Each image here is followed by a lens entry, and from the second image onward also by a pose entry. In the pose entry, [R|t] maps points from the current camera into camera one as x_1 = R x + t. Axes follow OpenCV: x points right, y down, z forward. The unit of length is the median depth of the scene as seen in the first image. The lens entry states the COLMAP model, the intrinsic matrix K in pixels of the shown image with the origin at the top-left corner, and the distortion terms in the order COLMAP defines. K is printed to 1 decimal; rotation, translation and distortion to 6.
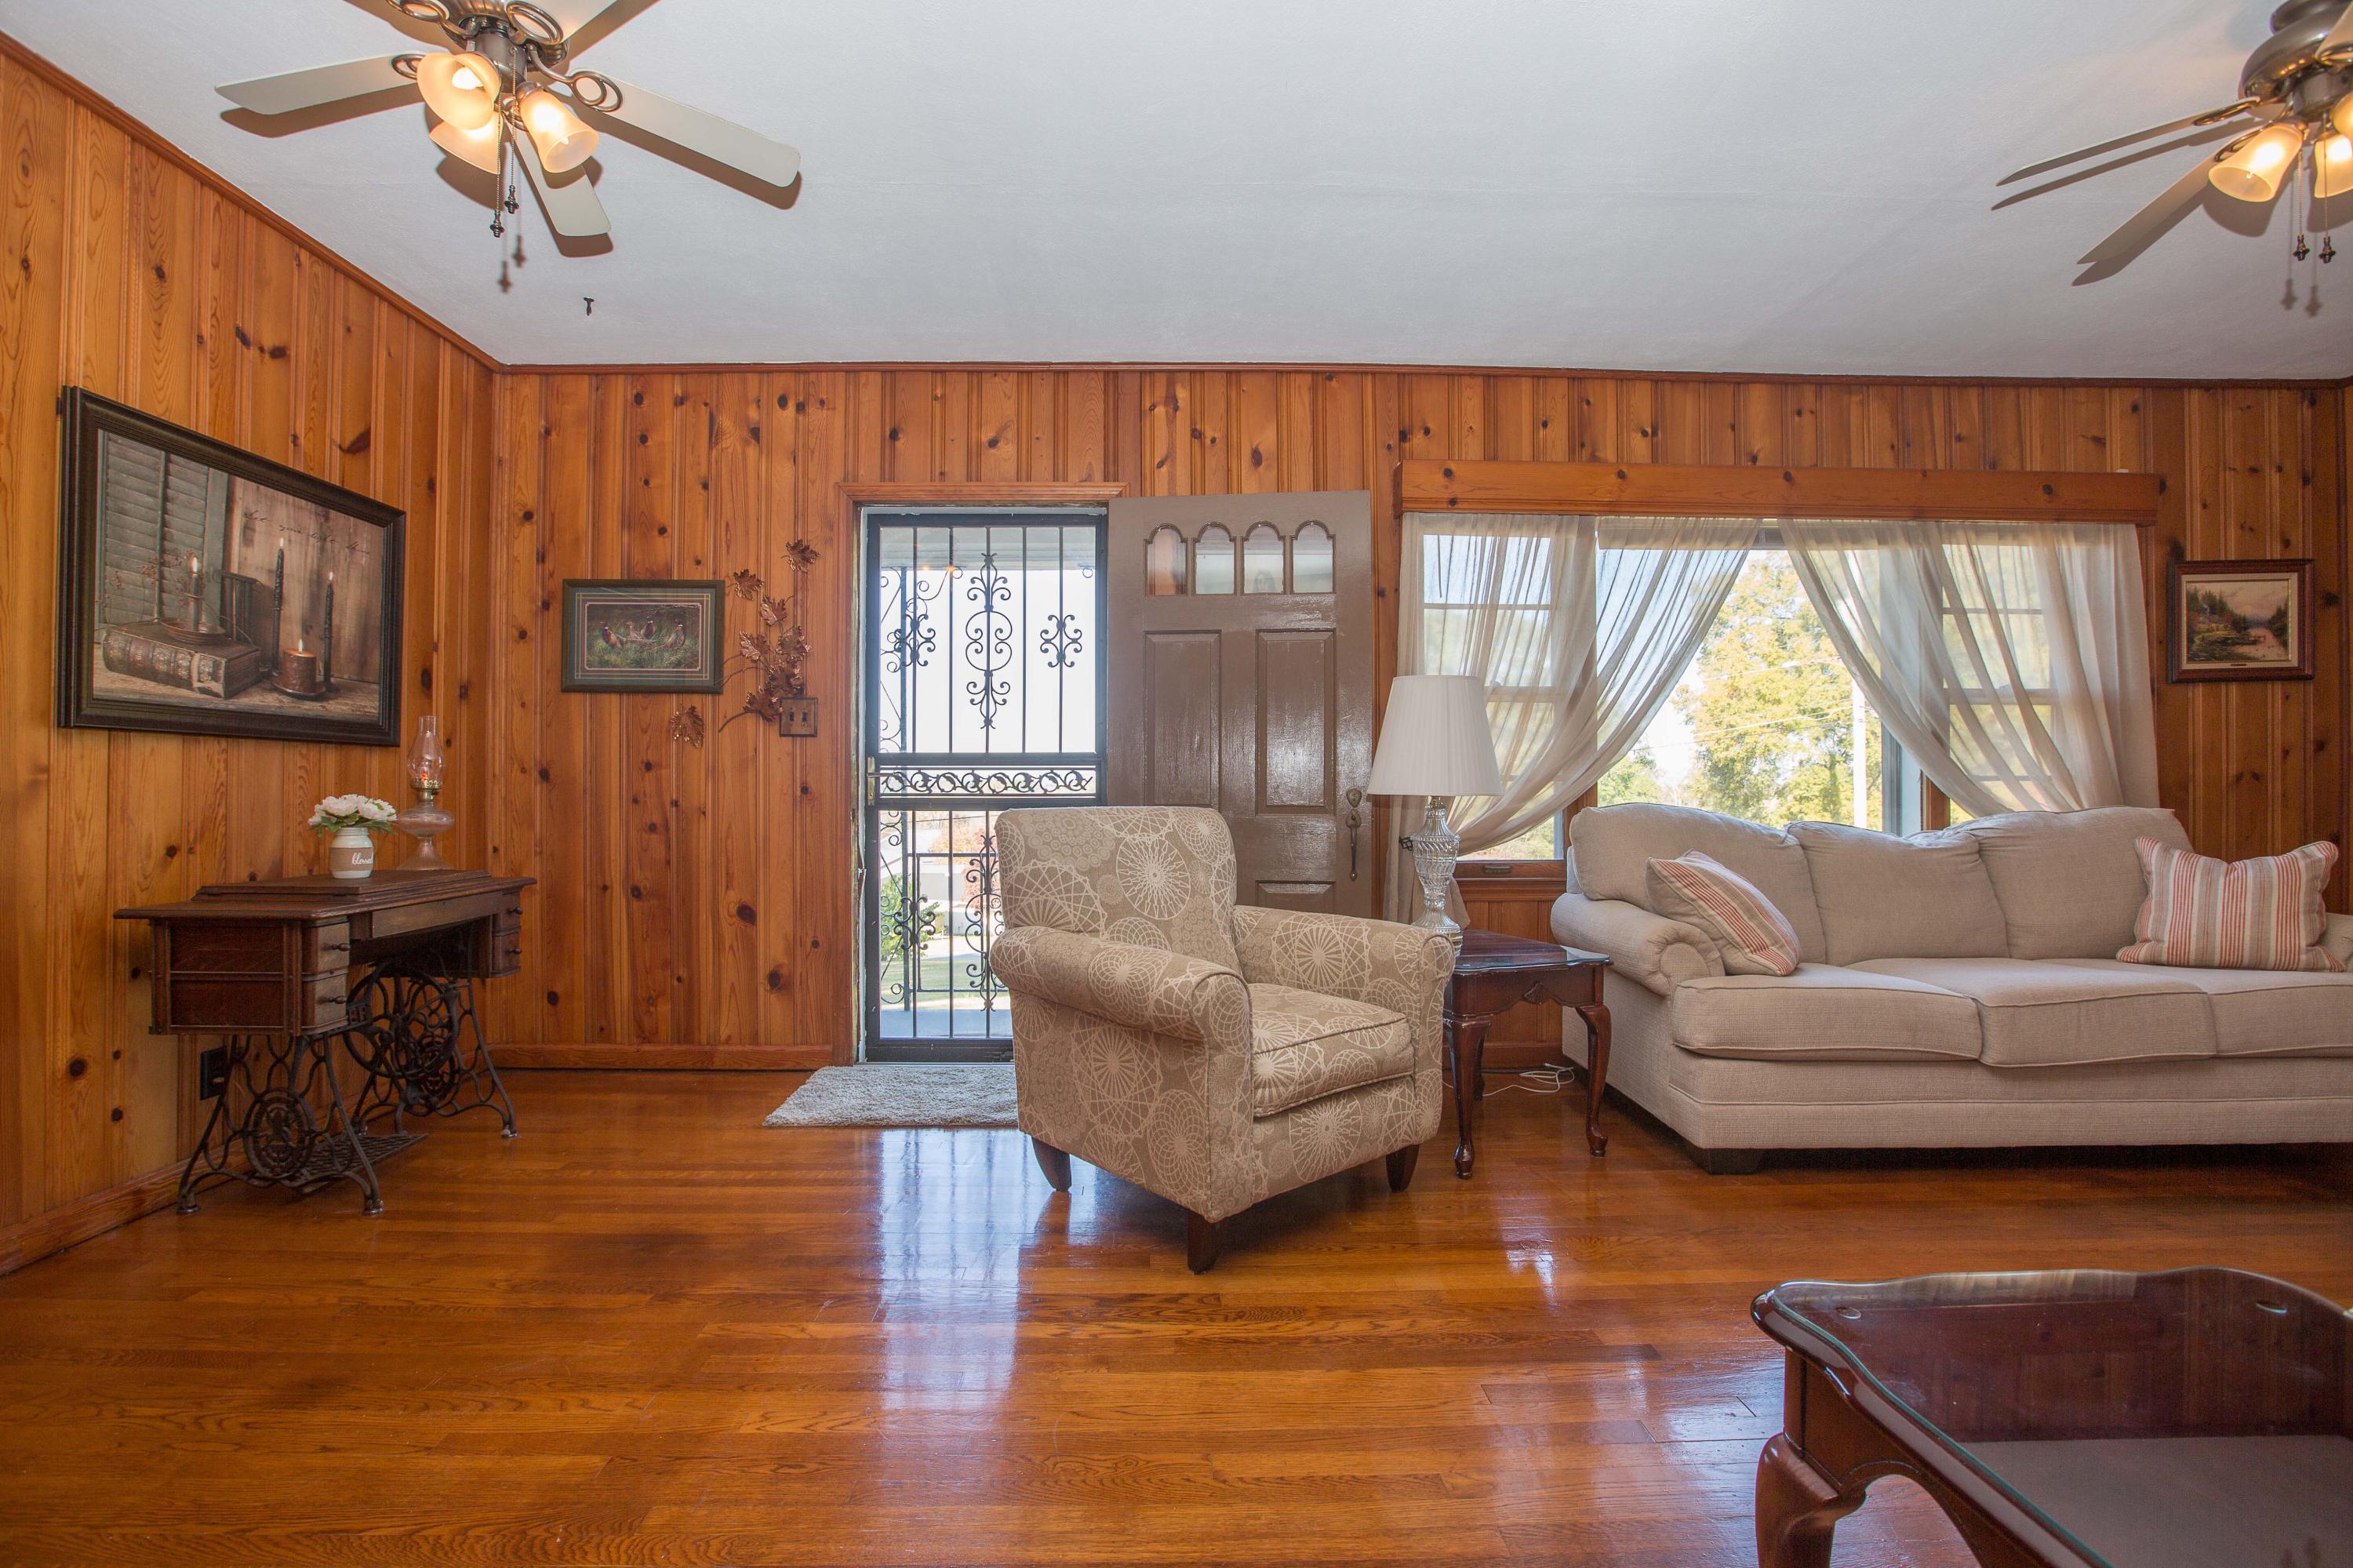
lens RADIAL K [[1079.1, 0, 1156.6], [0, 1079.1, 781.2], [0, 0, 1]] dist [-0.039398, 0.011188]
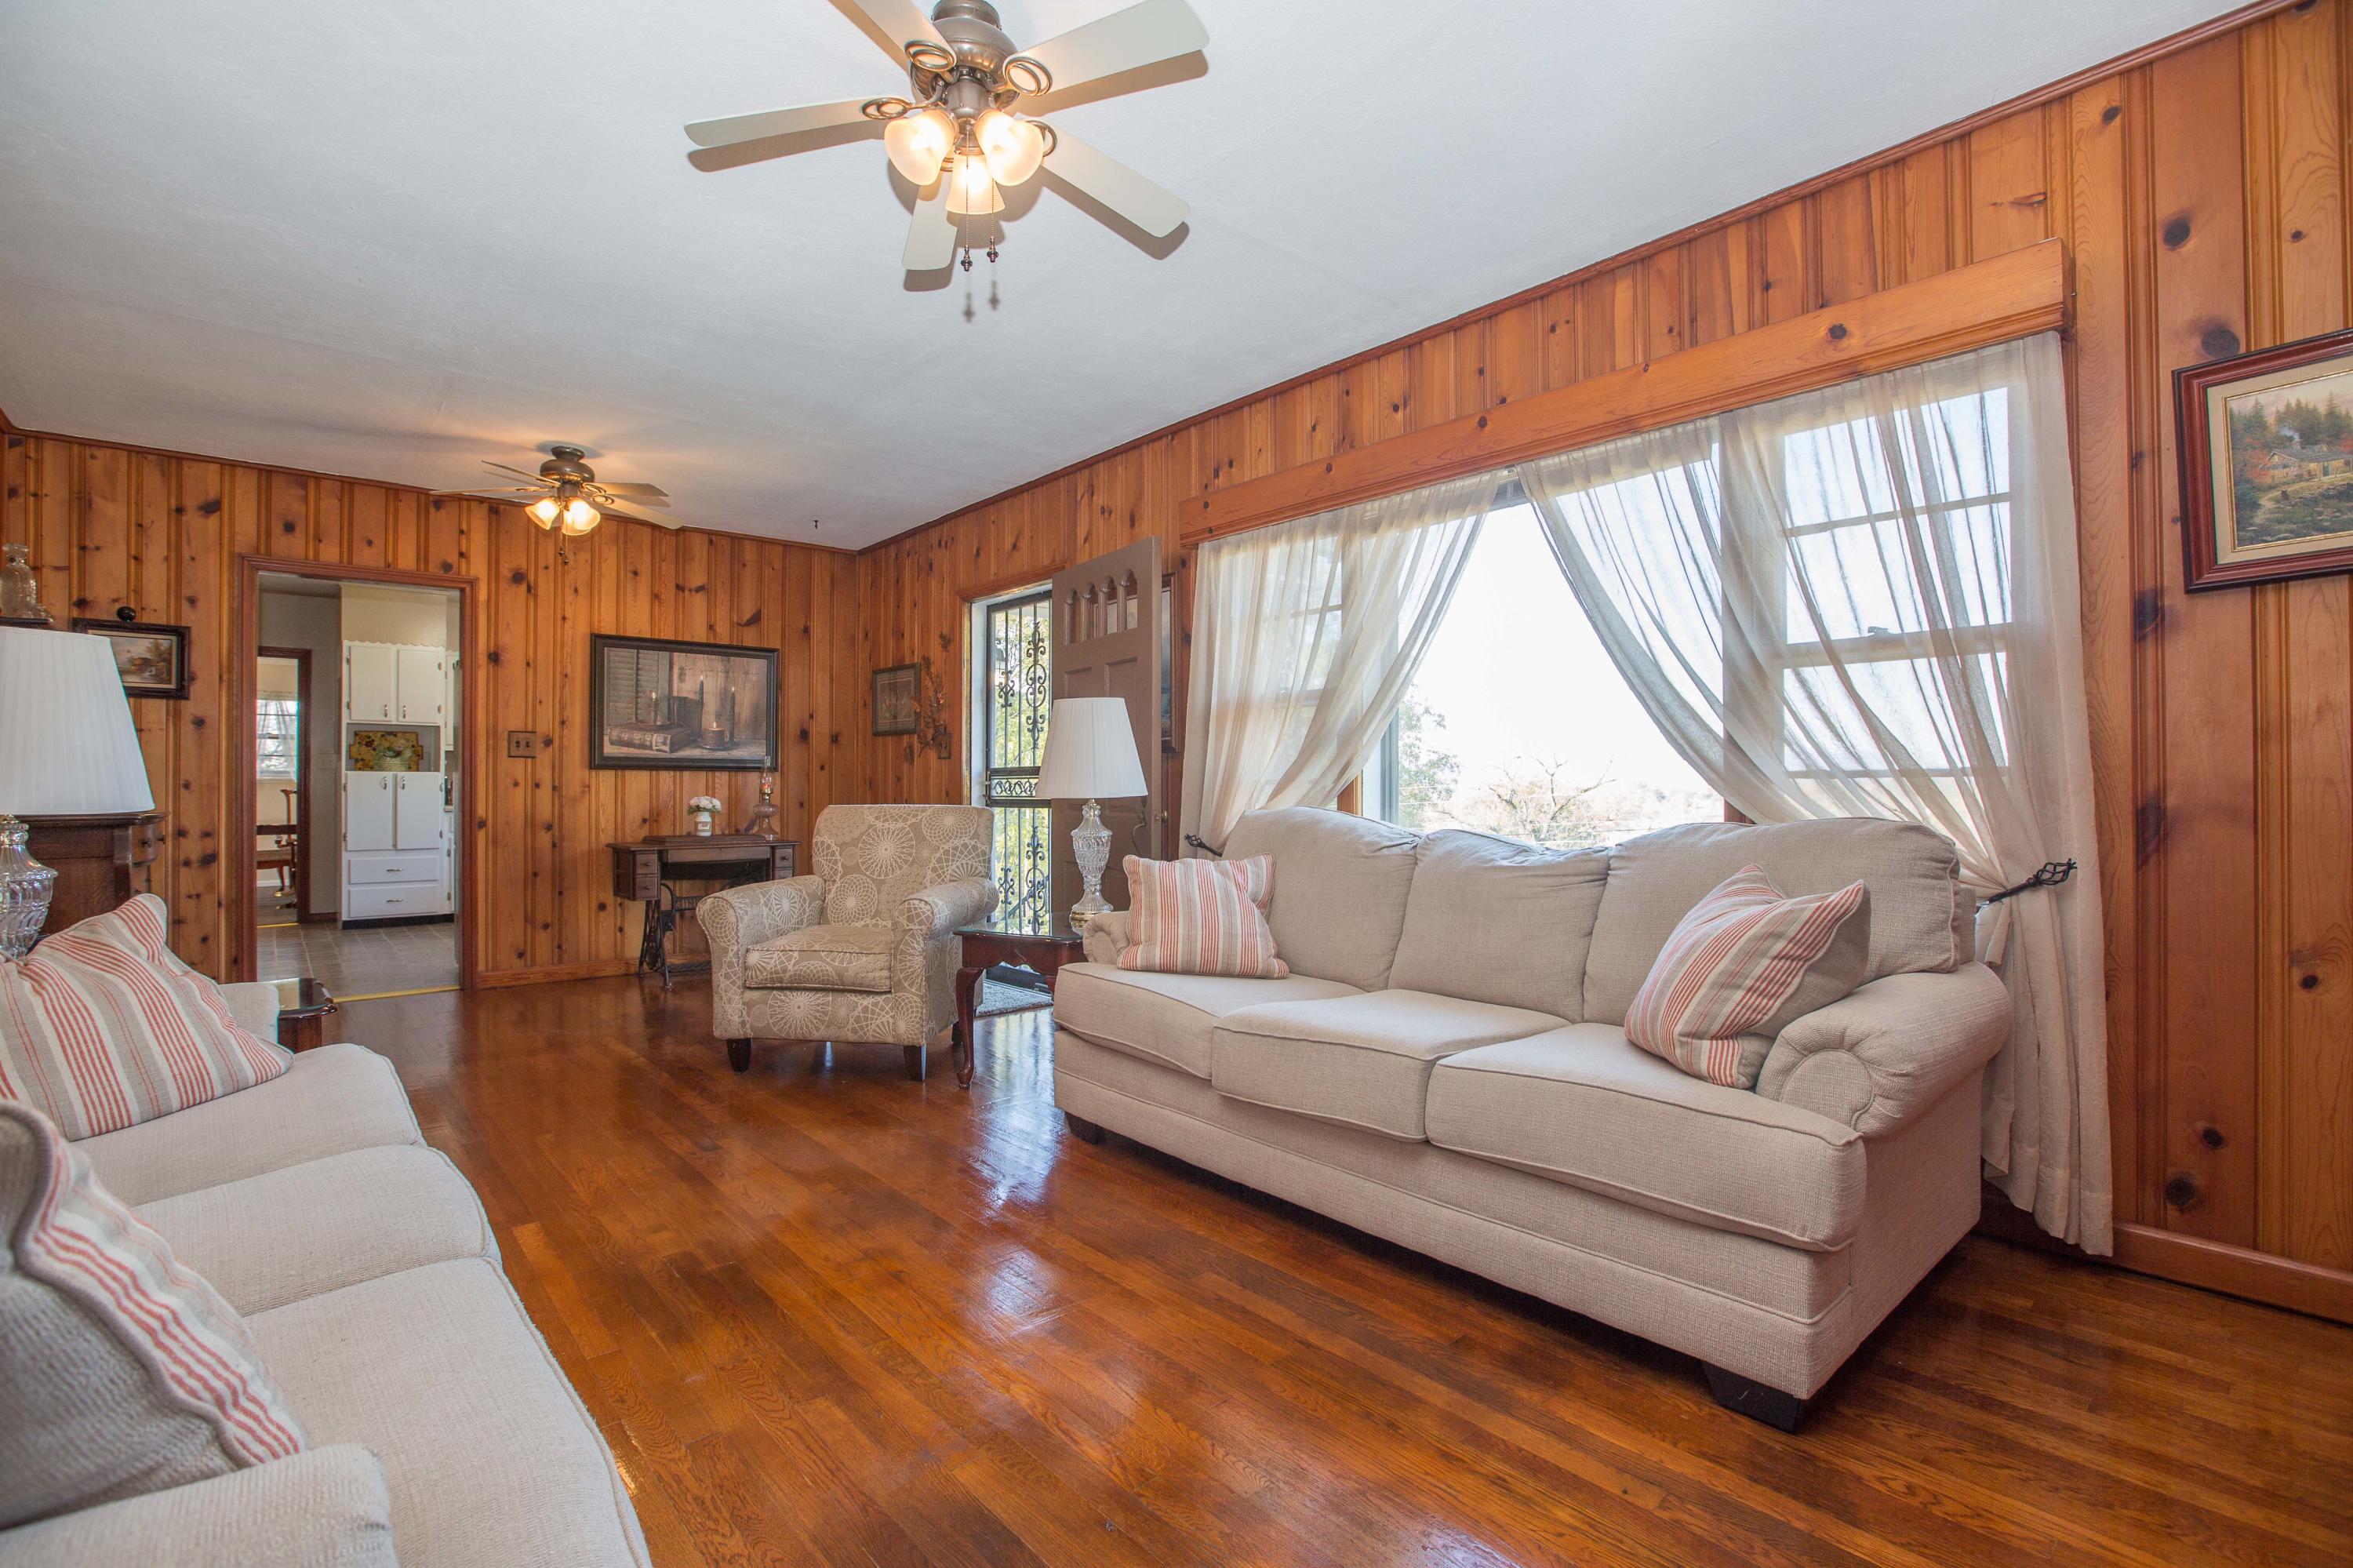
lens RADIAL K [[1079.1, 0, 1156.6], [0, 1079.1, 781.2], [0, 0, 1]] dist [-0.039398, 0.011188]
pose [[0.632131, -0.008806, -0.774812, 1.416715], [0.007770, 0.999957, -0.005026, 0.000885], [0.774823, -0.002843, 0.632172, 0.339248]]
